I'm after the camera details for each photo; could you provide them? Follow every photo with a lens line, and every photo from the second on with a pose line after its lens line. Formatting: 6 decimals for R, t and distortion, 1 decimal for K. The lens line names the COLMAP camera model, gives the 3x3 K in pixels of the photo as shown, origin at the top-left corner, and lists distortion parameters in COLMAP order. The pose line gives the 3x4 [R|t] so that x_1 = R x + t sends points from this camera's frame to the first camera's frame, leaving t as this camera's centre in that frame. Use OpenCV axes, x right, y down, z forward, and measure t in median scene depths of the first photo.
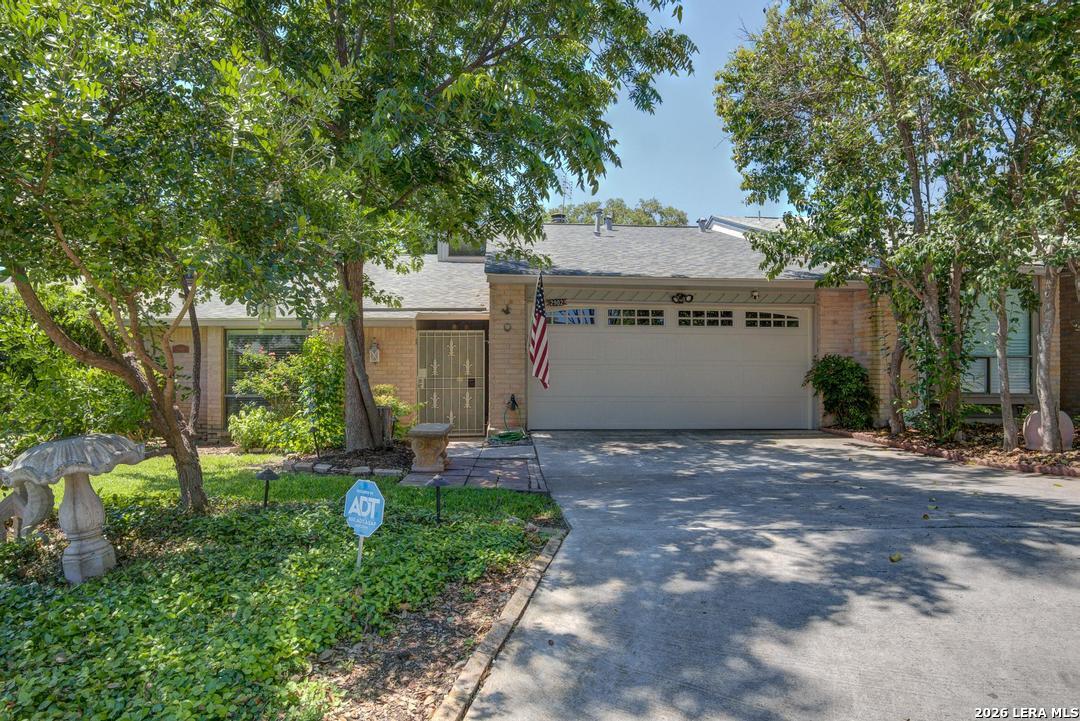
lens RADIAL K [[603.8, 0, 540.4], [0, 603.8, 354.2], [0, 0, 1]] dist [-0.041319, 0.000216]
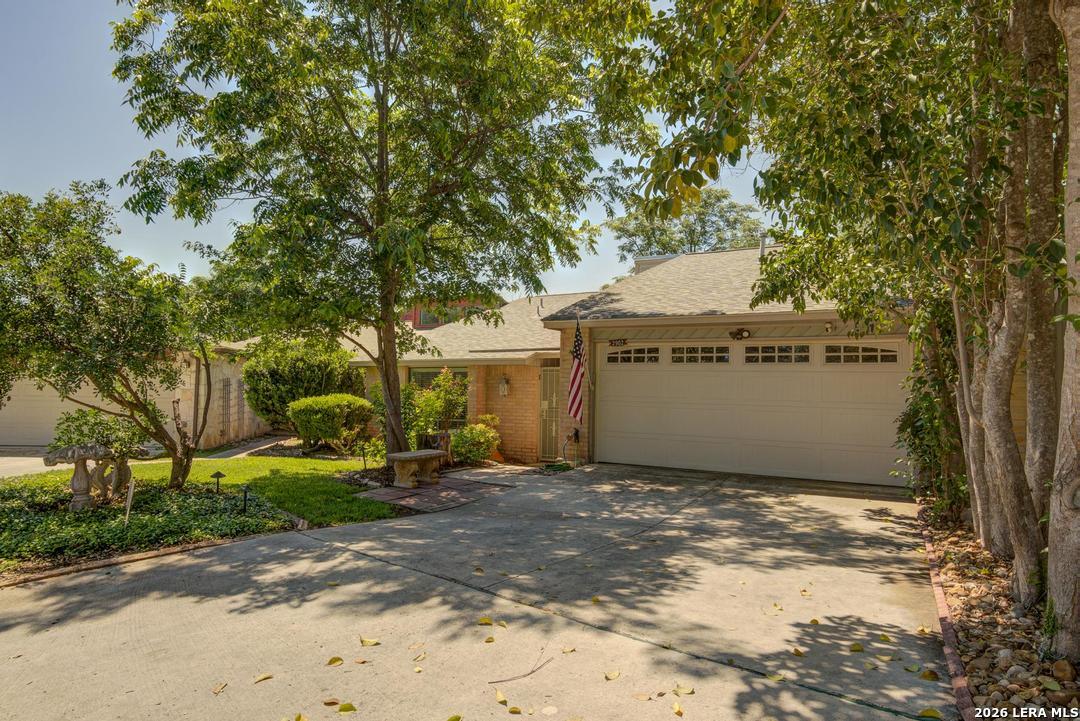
lens RADIAL K [[603.8, 0, 540.4], [0, 603.8, 354.2], [0, 0, 1]] dist [-0.041319, 0.000216]
pose [[0.833901, -0.019125, -0.551582, 0.499861], [0.000615, 0.999431, -0.033723, -0.030804], [0.551913, 0.027783, 0.833438, 0.048152]]
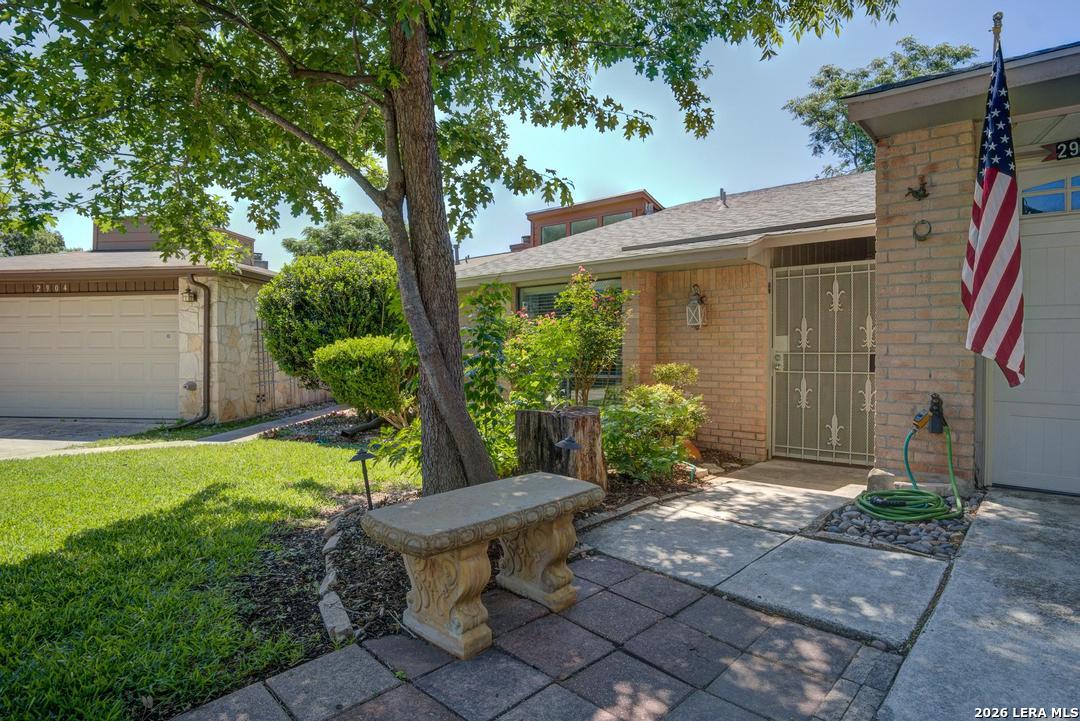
lens RADIAL K [[603.8, 0, 540.4], [0, 603.8, 354.2], [0, 0, 1]] dist [-0.041319, 0.000216]
pose [[0.698616, 0.009047, -0.715440, 0.052530], [0.021782, 0.999188, 0.033905, 0.019548], [0.715165, -0.039271, 0.697851, 0.526447]]
